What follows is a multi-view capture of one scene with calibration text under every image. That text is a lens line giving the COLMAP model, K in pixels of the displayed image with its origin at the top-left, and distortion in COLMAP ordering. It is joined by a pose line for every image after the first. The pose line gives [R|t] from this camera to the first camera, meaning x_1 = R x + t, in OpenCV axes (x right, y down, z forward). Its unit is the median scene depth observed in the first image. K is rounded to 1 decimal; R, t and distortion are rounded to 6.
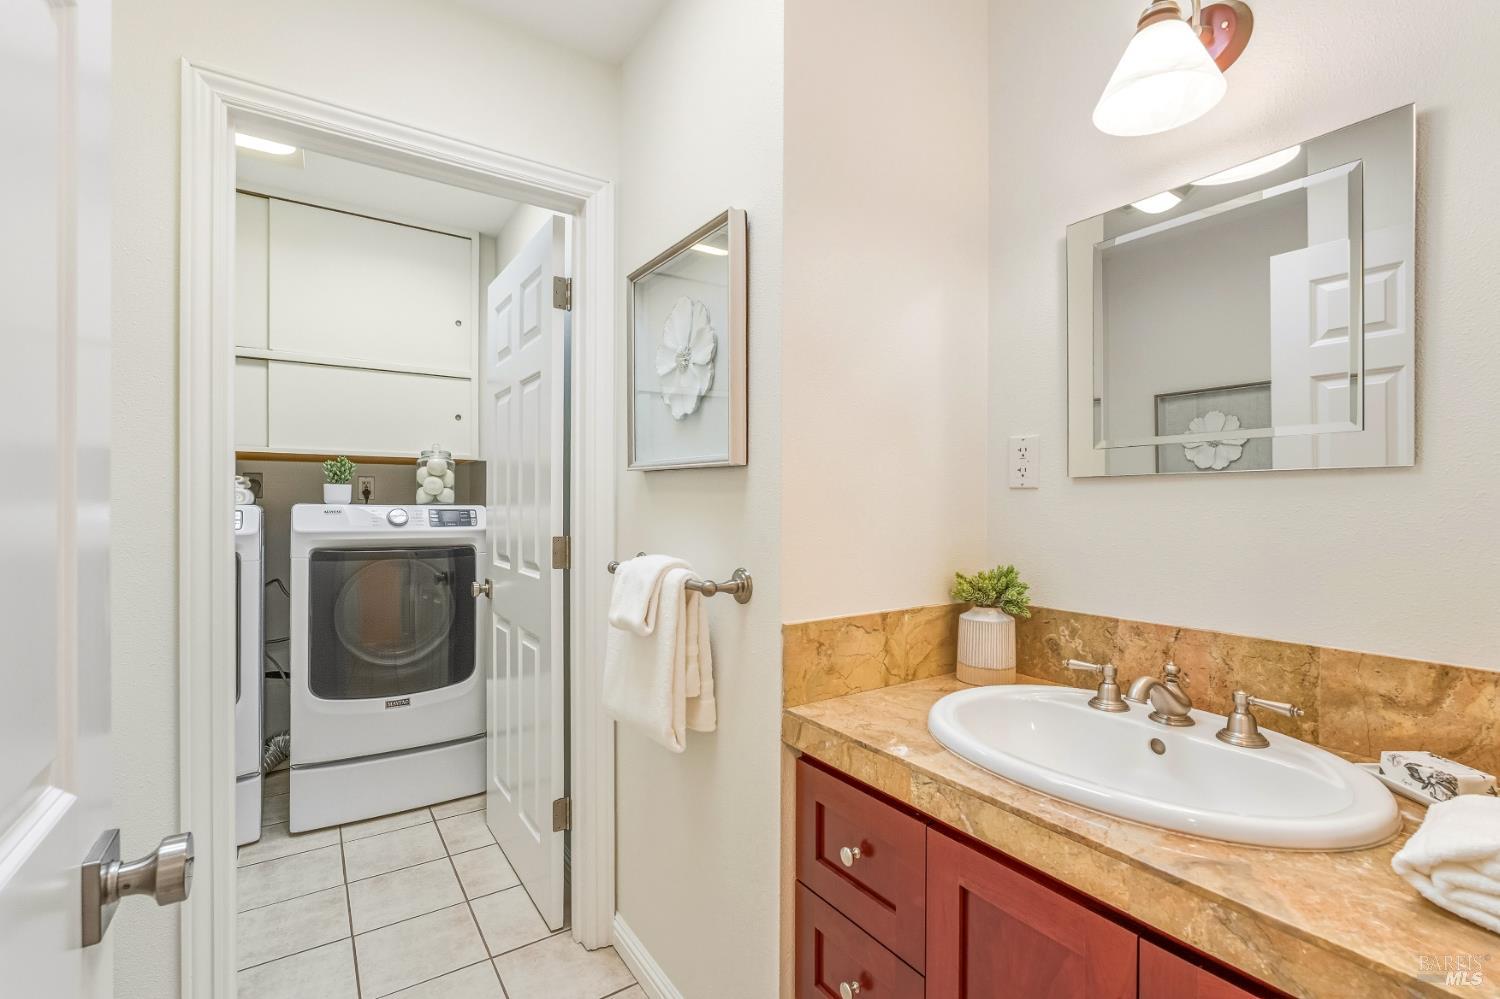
lens RADIAL K [[671.7, 0, 749.7], [0, 671.7, 501.4], [0, 0, 1]] dist [-0.006467, 0.001286]
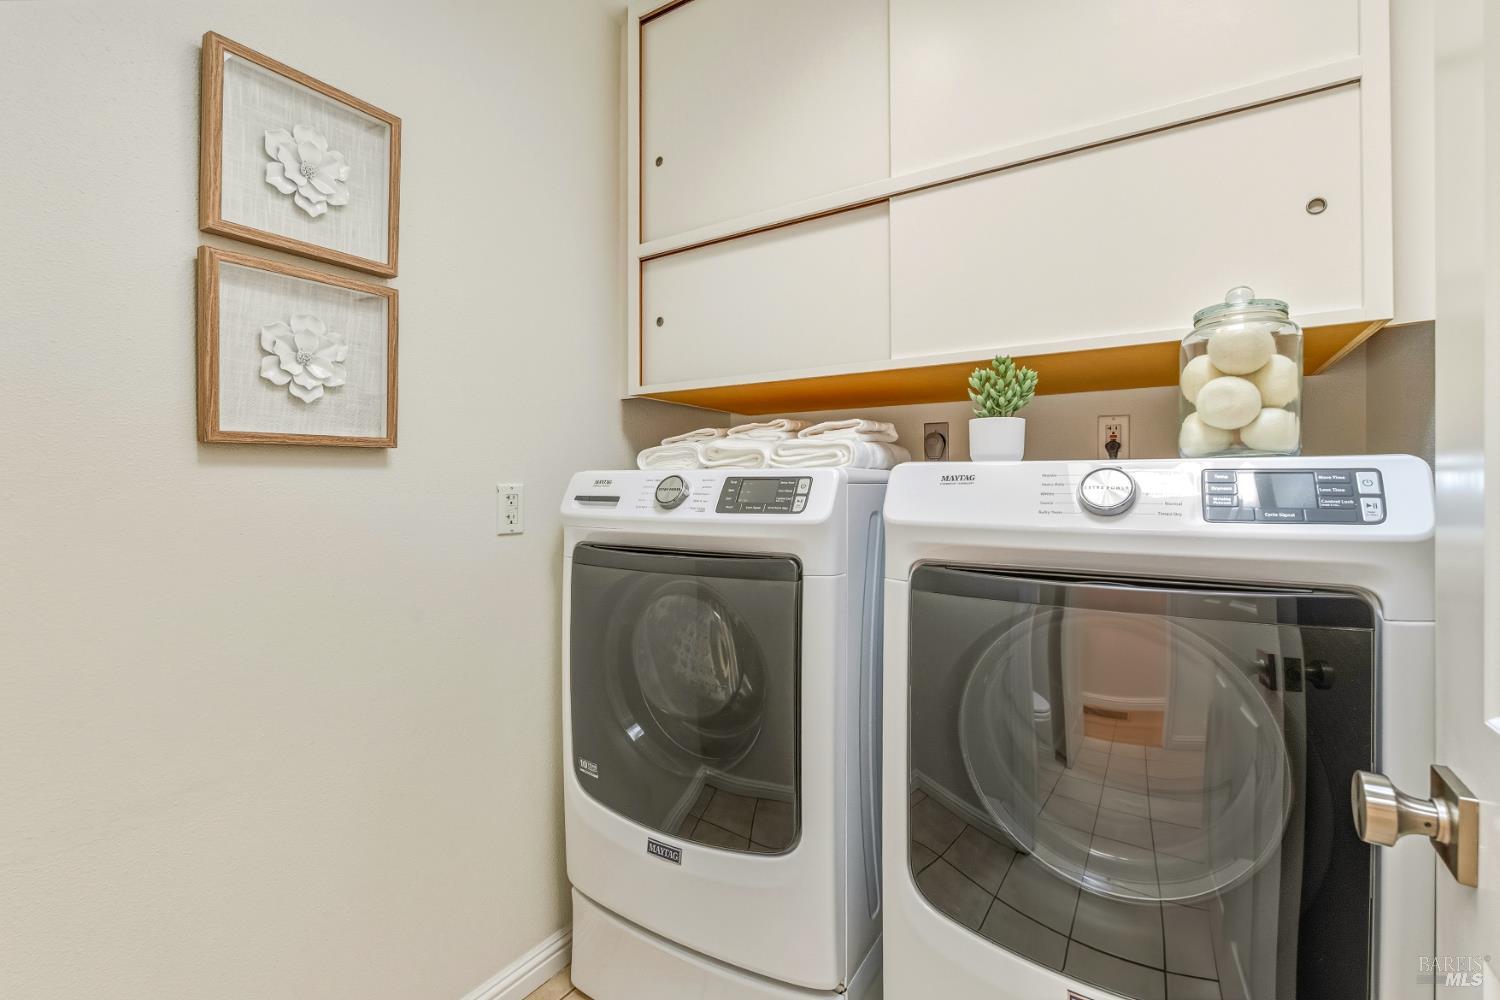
lens RADIAL K [[671.7, 0, 750.0], [0, 671.7, 486.8], [0, 0, 1]] dist [-0.006467, 0.001286]
pose [[0.399889, -0.005987, -0.916544, -0.252005], [0.009317, 0.999954, -0.002467, 0.018724], [0.916516, -0.007553, 0.399926, 0.632066]]
